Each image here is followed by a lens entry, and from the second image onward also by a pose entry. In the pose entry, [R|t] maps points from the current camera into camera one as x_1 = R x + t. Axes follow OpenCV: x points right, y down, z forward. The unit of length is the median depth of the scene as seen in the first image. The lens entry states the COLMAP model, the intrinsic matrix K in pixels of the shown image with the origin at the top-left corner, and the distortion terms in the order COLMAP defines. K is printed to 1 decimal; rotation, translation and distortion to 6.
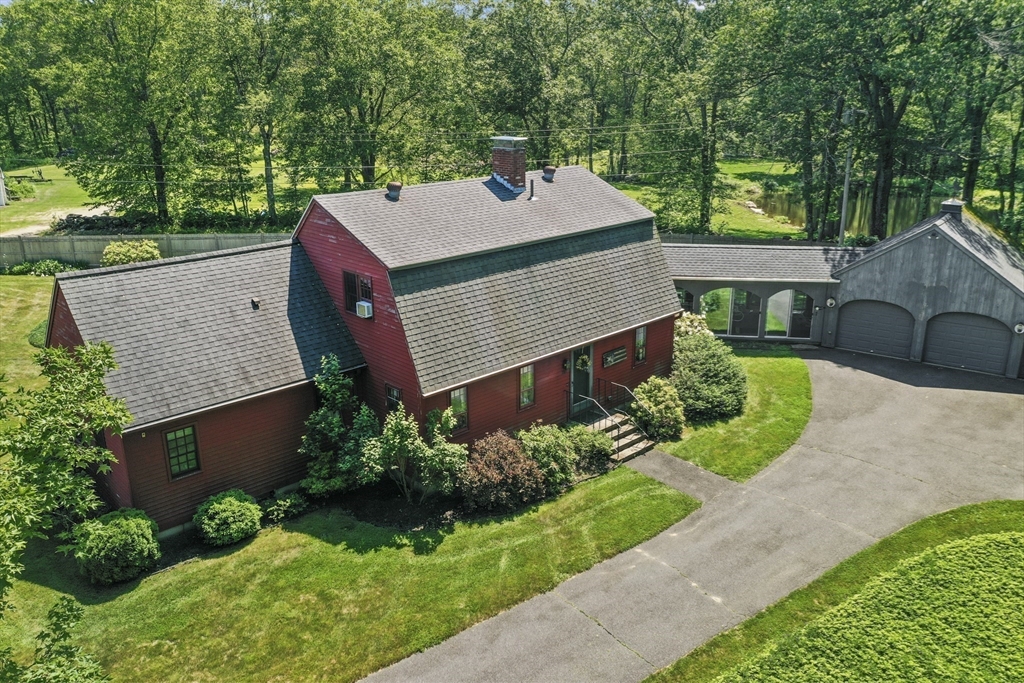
lens RADIAL K [[803.2, 0, 512.0], [0, 803.2, 341.5], [0, 0, 1]] dist [0.002517, 0.003144]
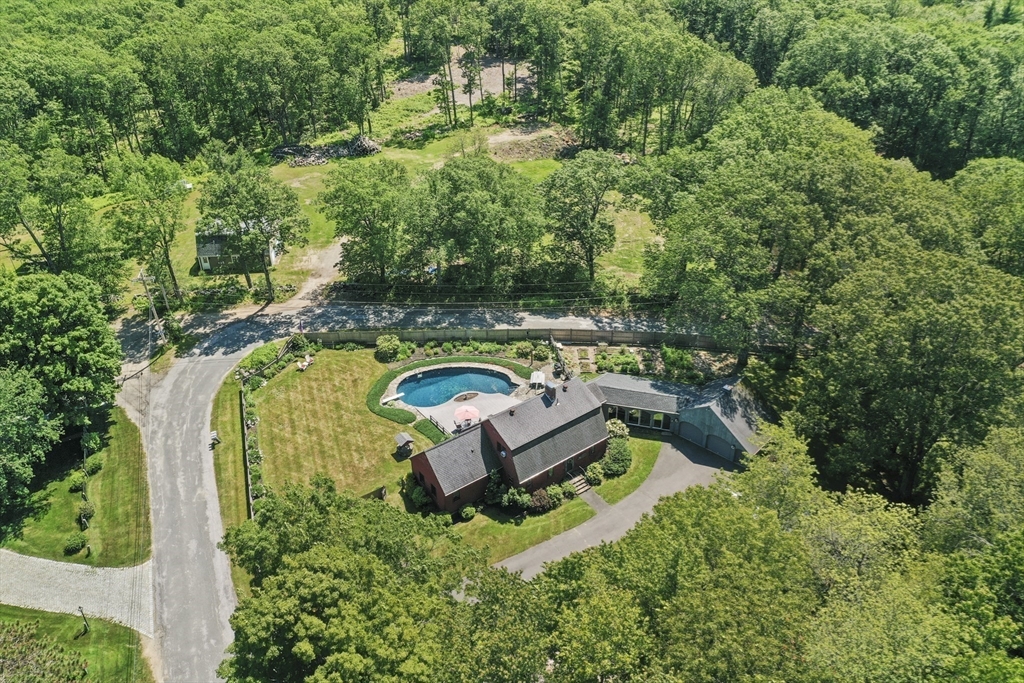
lens RADIAL K [[803.2, 0, 512.0], [0, 803.2, 341.5], [0, 0, 1]] dist [0.002517, 0.003144]
pose [[0.992319, 0.053728, -0.111427, 0.227010], [-0.025015, 0.969300, 0.244606, -1.432471], [0.121149, -0.239940, 0.963199, -2.339507]]
